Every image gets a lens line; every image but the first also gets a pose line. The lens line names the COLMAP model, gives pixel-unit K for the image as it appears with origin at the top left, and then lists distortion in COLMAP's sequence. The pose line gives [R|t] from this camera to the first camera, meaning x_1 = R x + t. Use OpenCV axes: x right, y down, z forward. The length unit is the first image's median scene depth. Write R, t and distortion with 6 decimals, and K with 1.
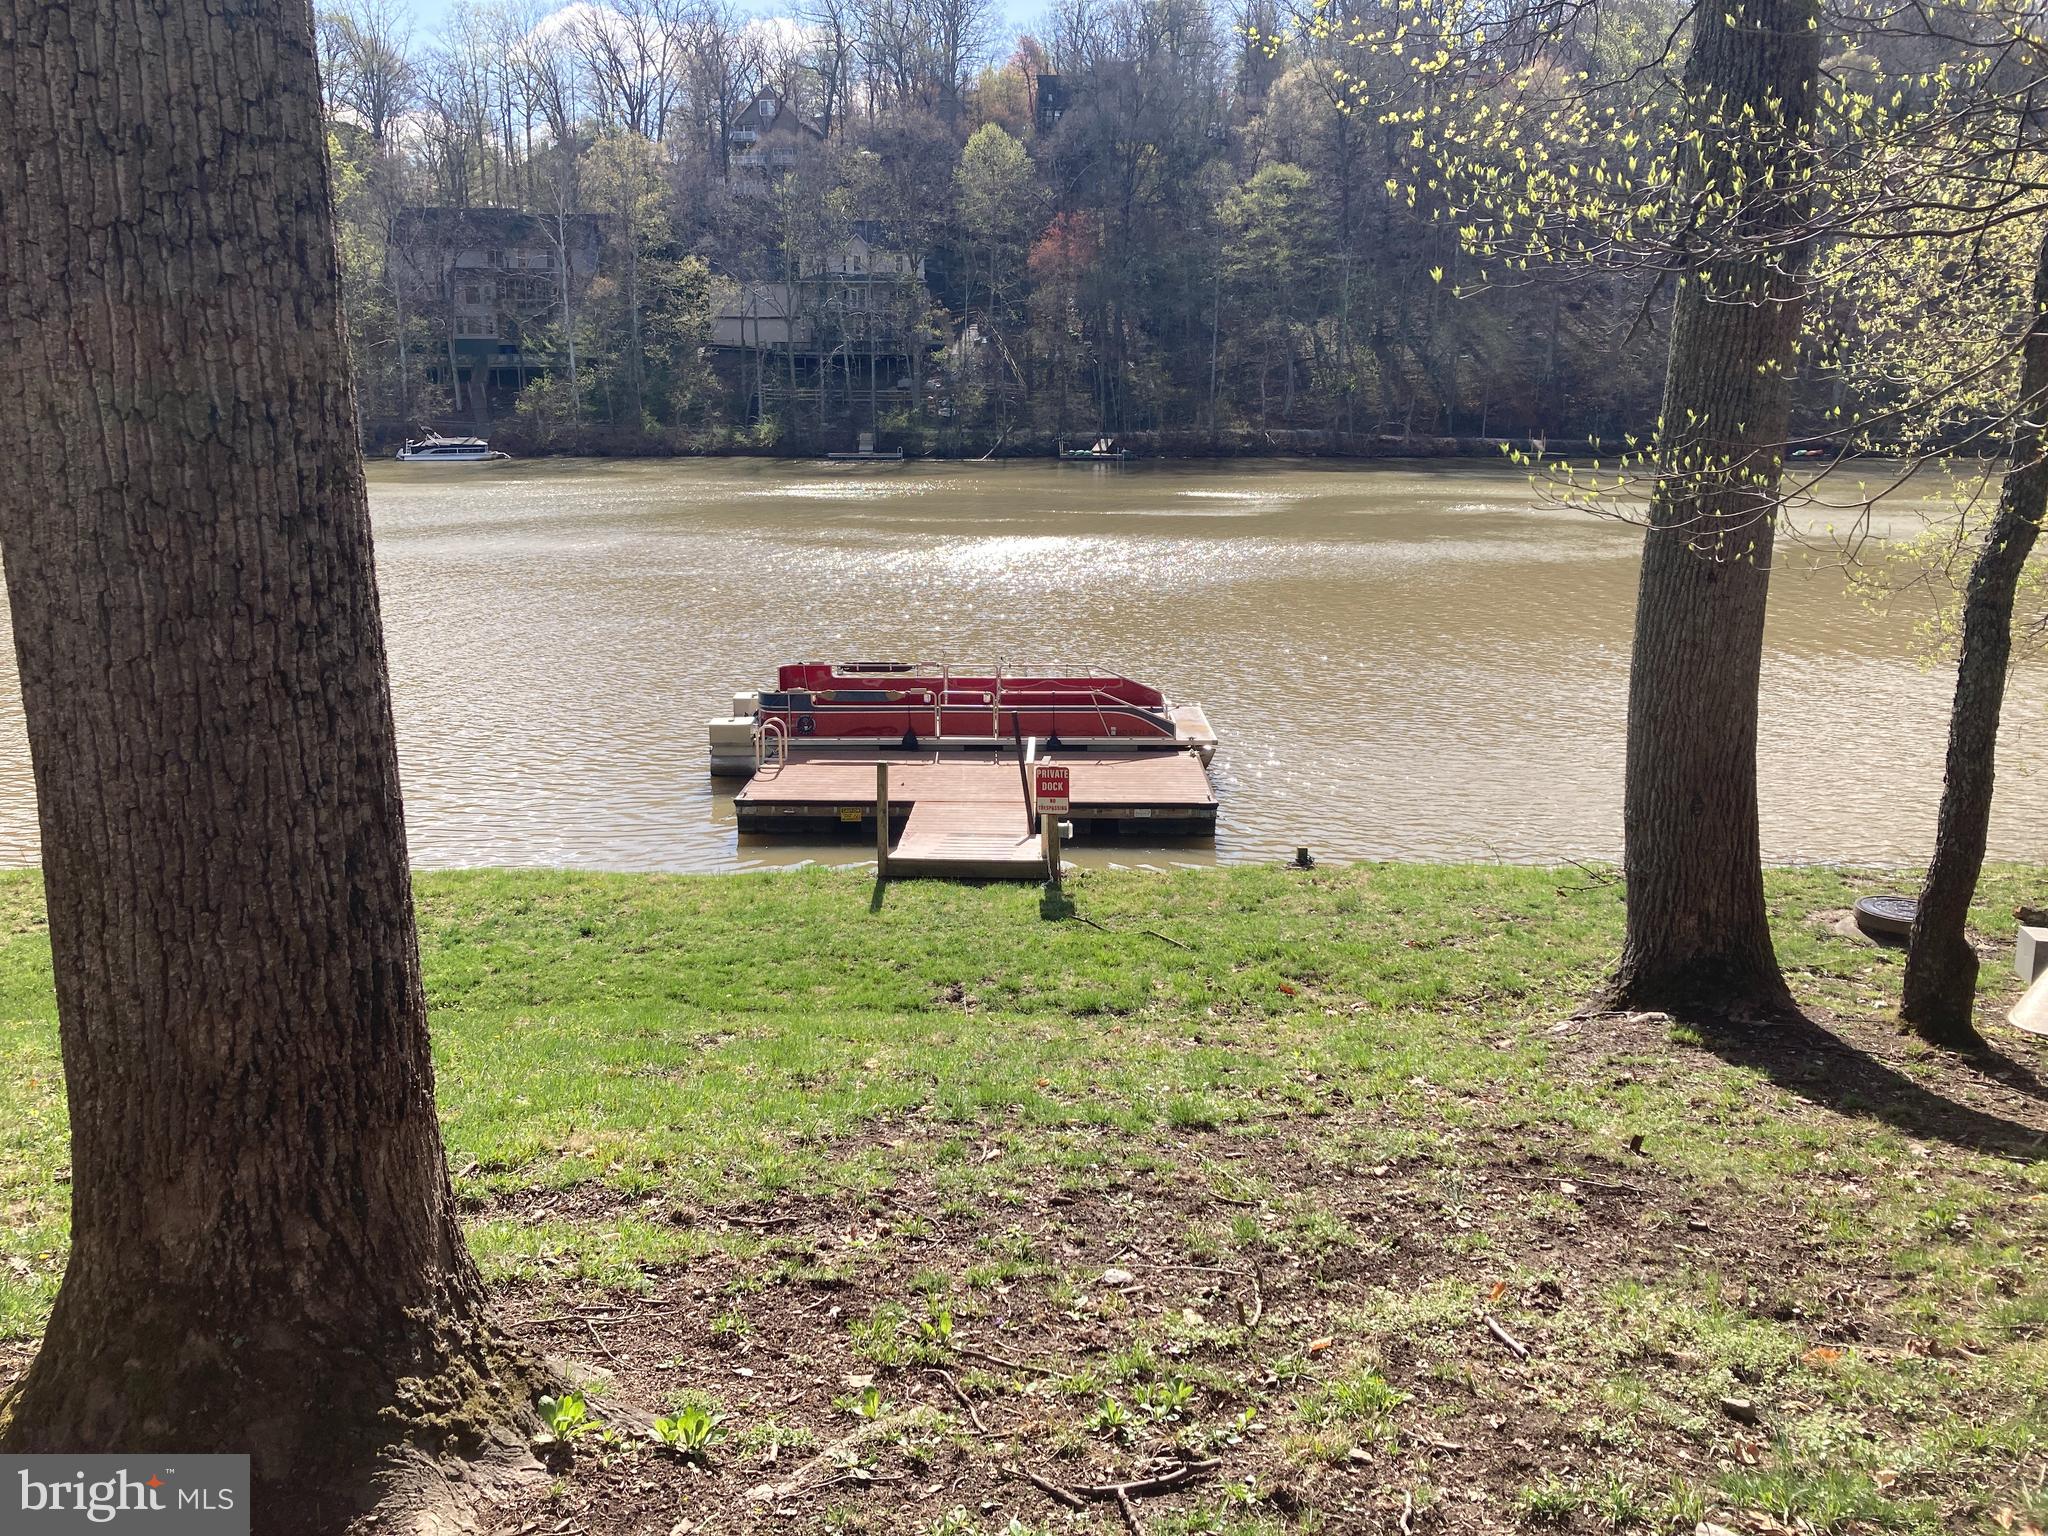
lens RADIAL K [[1486.7, 0, 1024.6], [0, 1486.7, 773.0], [0, 0, 1]] dist [0.013042, -0.006462]
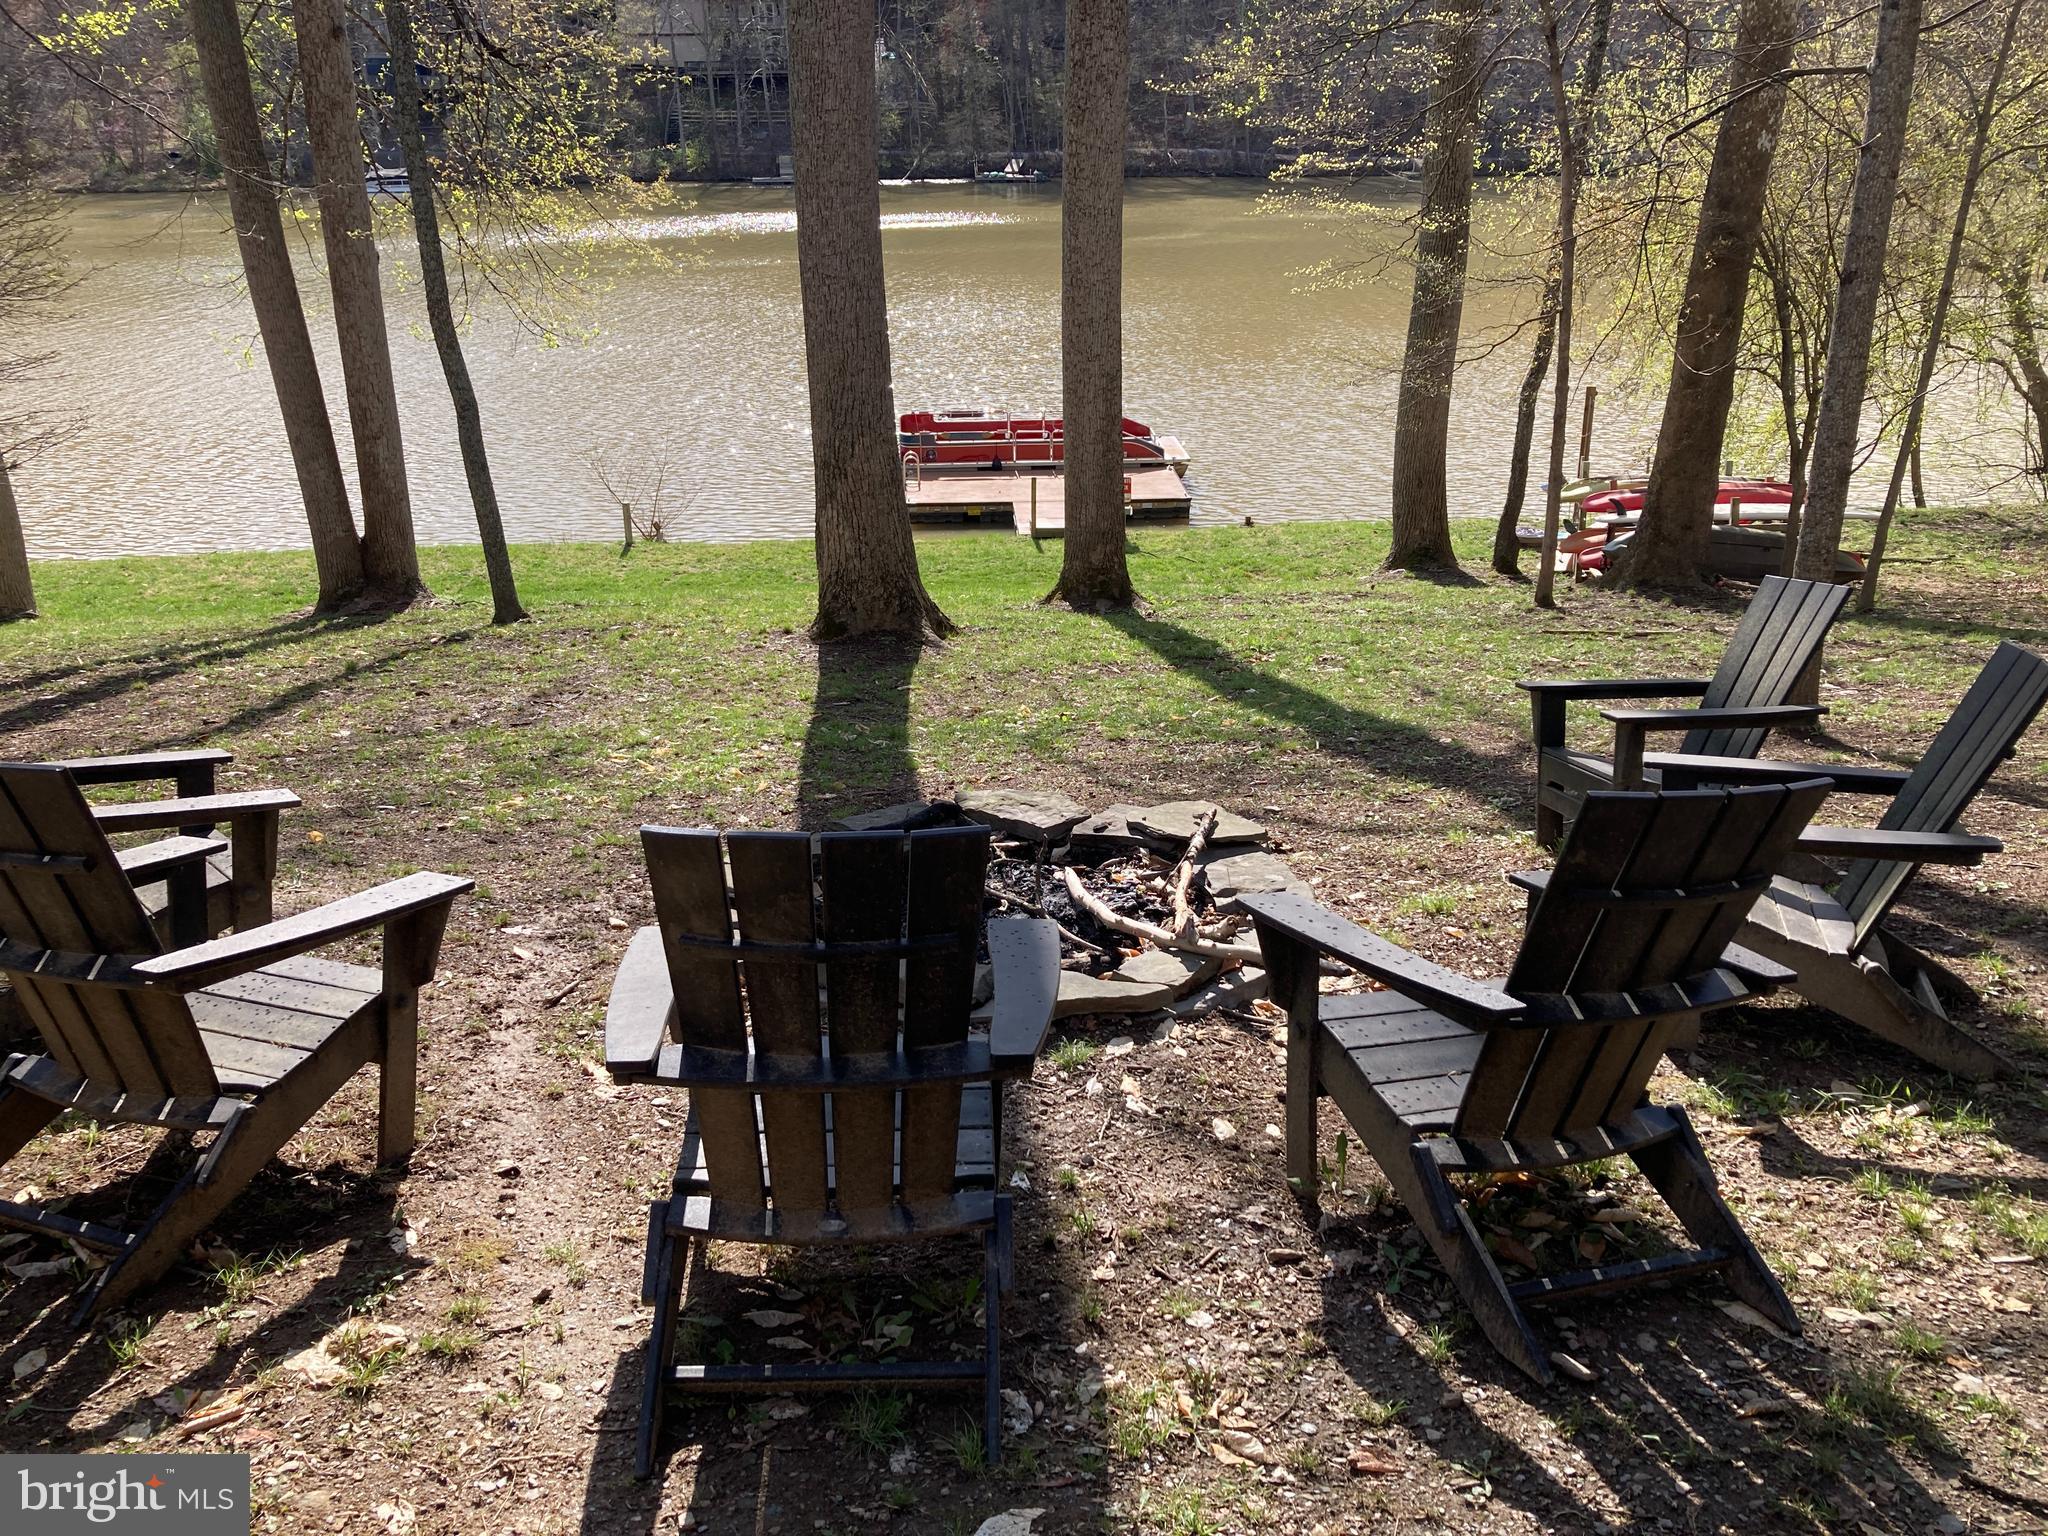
lens RADIAL K [[1486.7, 0, 1028.7], [0, 1486.7, 777.9], [0, 0, 1]] dist [0.013042, -0.006462]
pose [[0.996741, -0.037950, 0.071183, -0.029218], [0.023695, 0.981236, 0.191351, 0.000839], [-0.077109, -0.189041, 0.978937, -0.109964]]
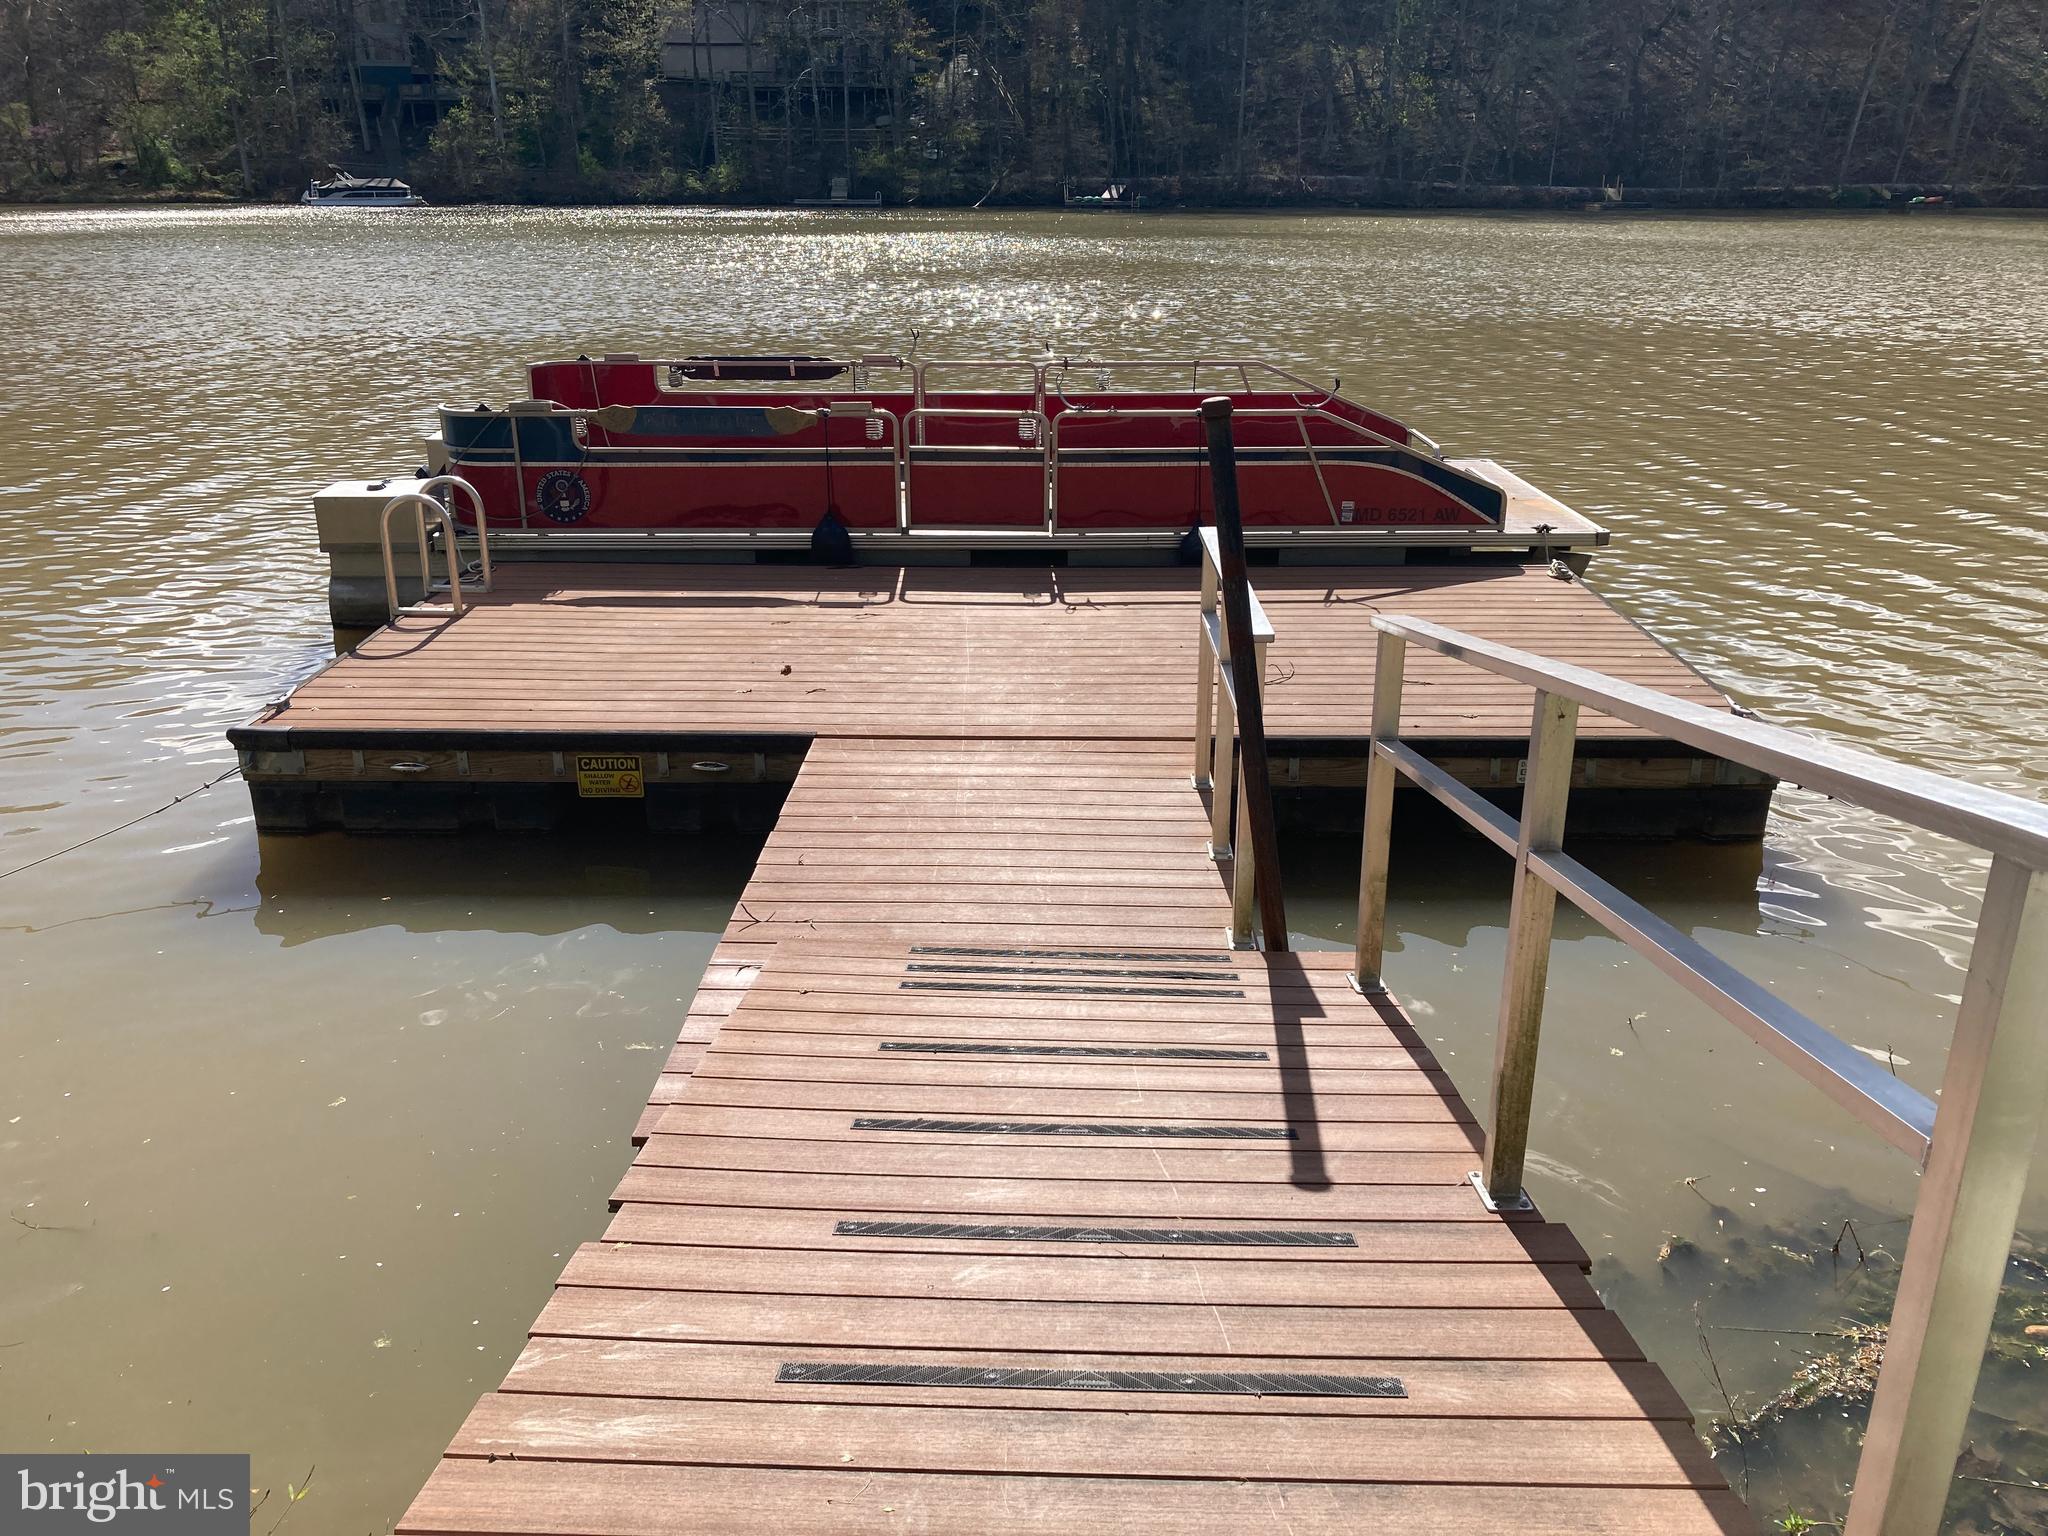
lens RADIAL K [[1486.7, 0, 1023.5], [0, 1486.7, 762.6], [0, 0, 1]] dist [0.013042, -0.006462]
pose [[0.999987, -0.001337, 0.004880, -0.004475], [0.000702, 0.991800, 0.127796, -0.002185], [-0.005011, -0.127791, 0.991788, 0.100825]]
